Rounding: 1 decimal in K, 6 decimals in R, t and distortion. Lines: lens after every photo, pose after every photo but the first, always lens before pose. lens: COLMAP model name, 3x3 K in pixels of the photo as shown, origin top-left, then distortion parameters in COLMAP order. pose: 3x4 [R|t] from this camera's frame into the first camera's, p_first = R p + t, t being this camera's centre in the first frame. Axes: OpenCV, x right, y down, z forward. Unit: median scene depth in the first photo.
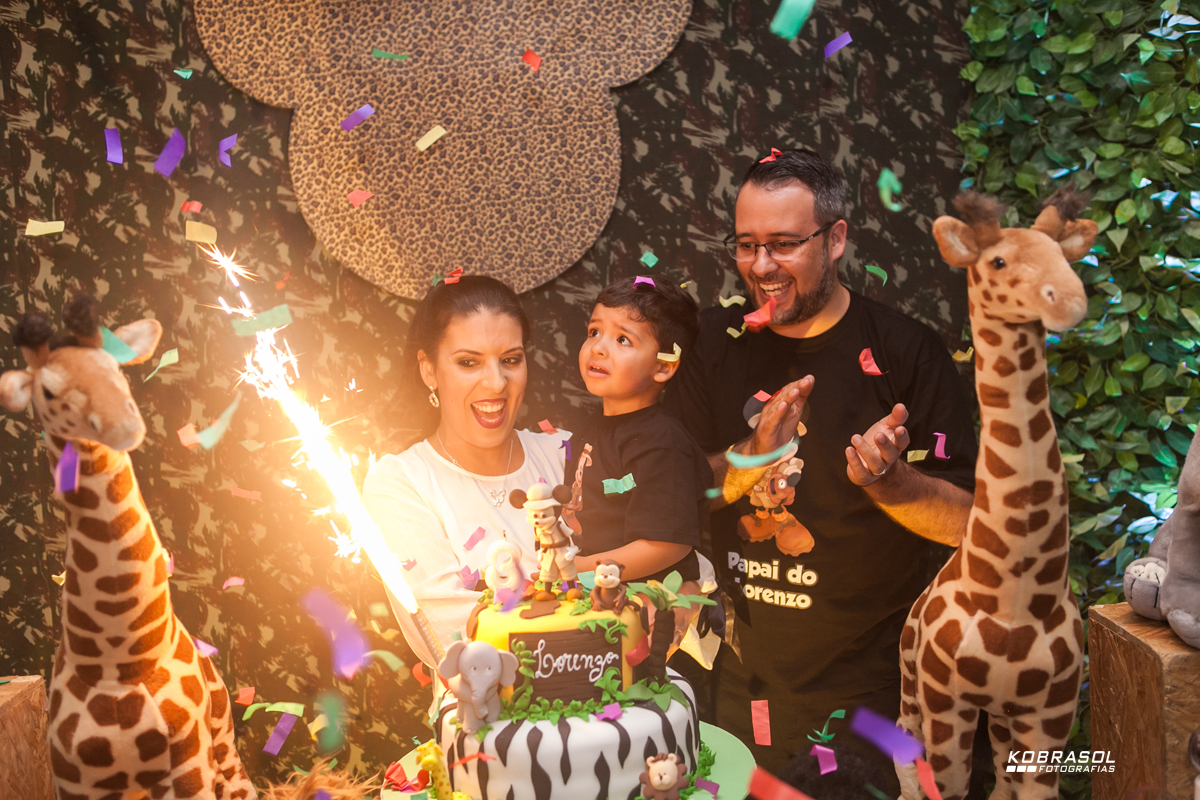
lens RADIAL K [[1210.0, 0, 599.2], [0, 1210.0, 396.6], [0, 0, 1]] dist [0.030811, -0.036999]
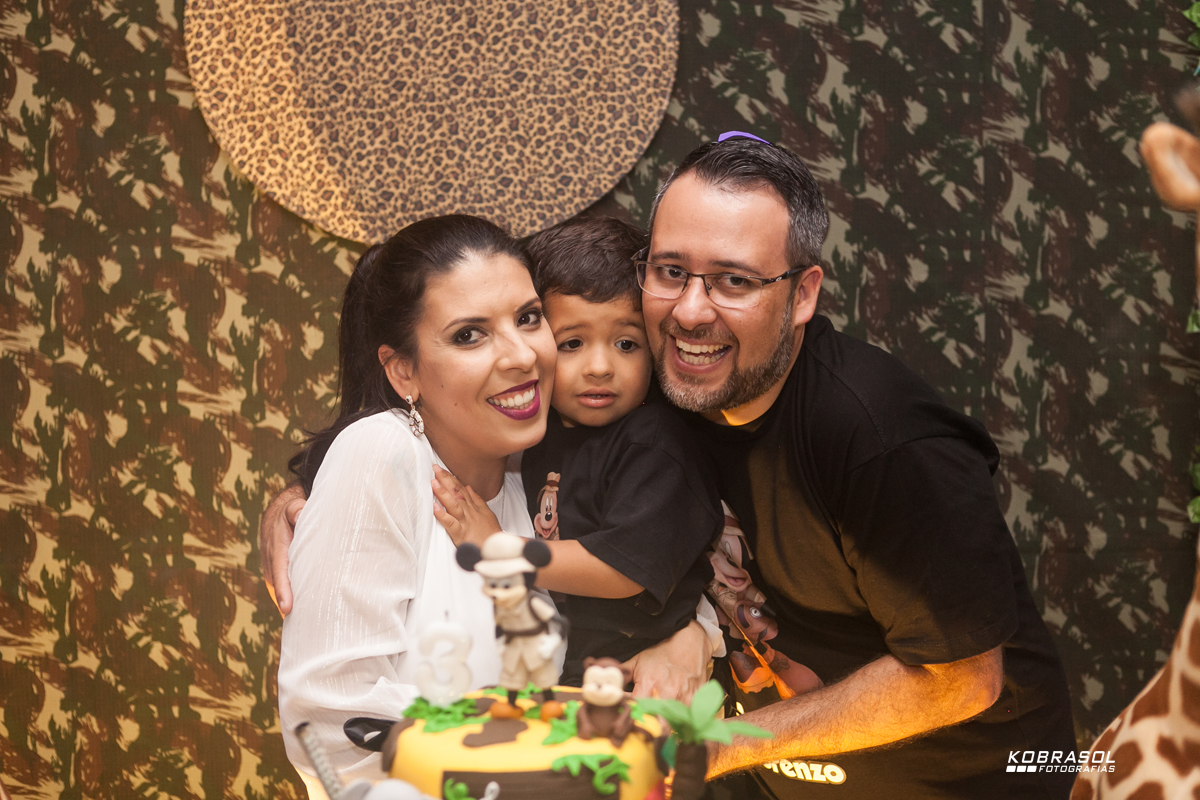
lens RADIAL K [[1695.6, 0, 600.0], [0, 1695.6, 400.0], [0, 0, 1]] dist [-0.001213, -0.082560]
pose [[0.998403, 0.036109, -0.043439, 0.022662], [-0.035921, 0.999342, 0.005107, -0.002864], [0.043595, -0.003539, 0.999043, 0.070501]]
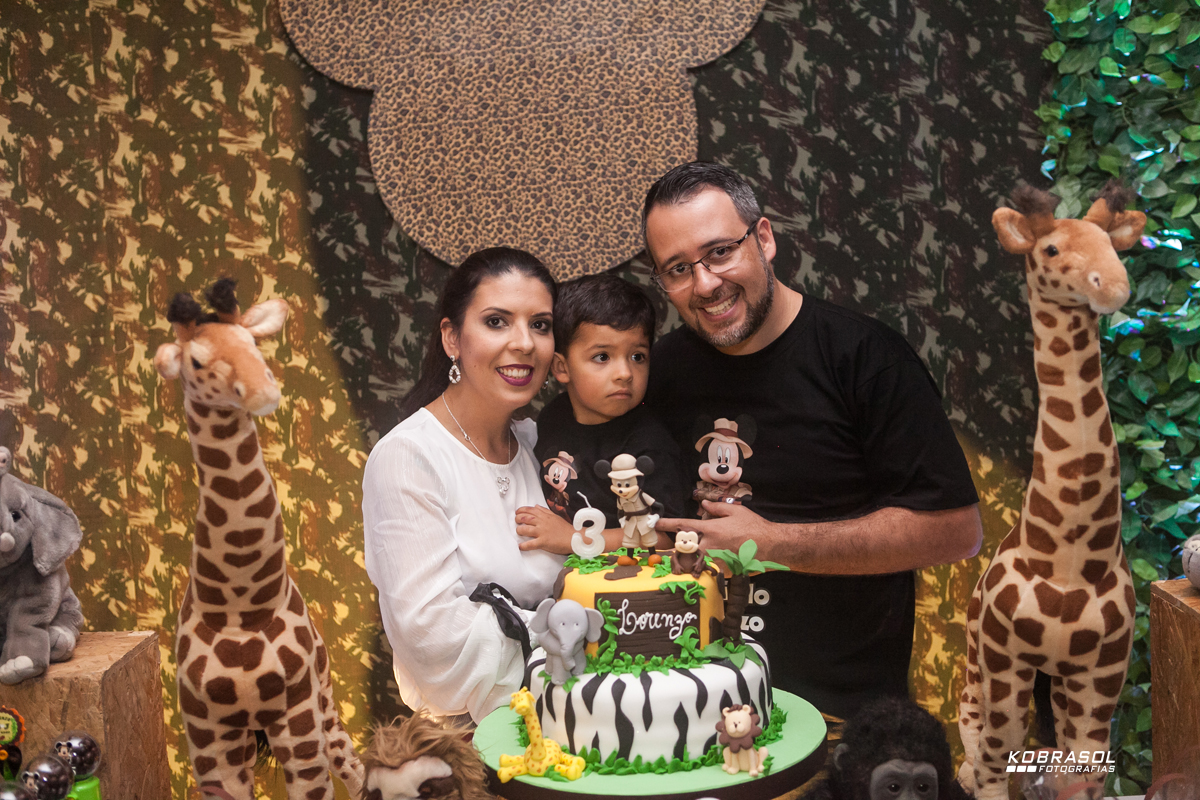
lens RADIAL K [[1350.2, 0, 597.5], [0, 1350.2, 395.7], [0, 0, 1]] dist [-0.022137, 0.005518]
pose [[0.998823, 0.008672, -0.047728, -0.009513], [-0.008373, 0.999944, 0.006454, 0.007512], [0.047781, -0.006047, 0.998840, -0.111572]]
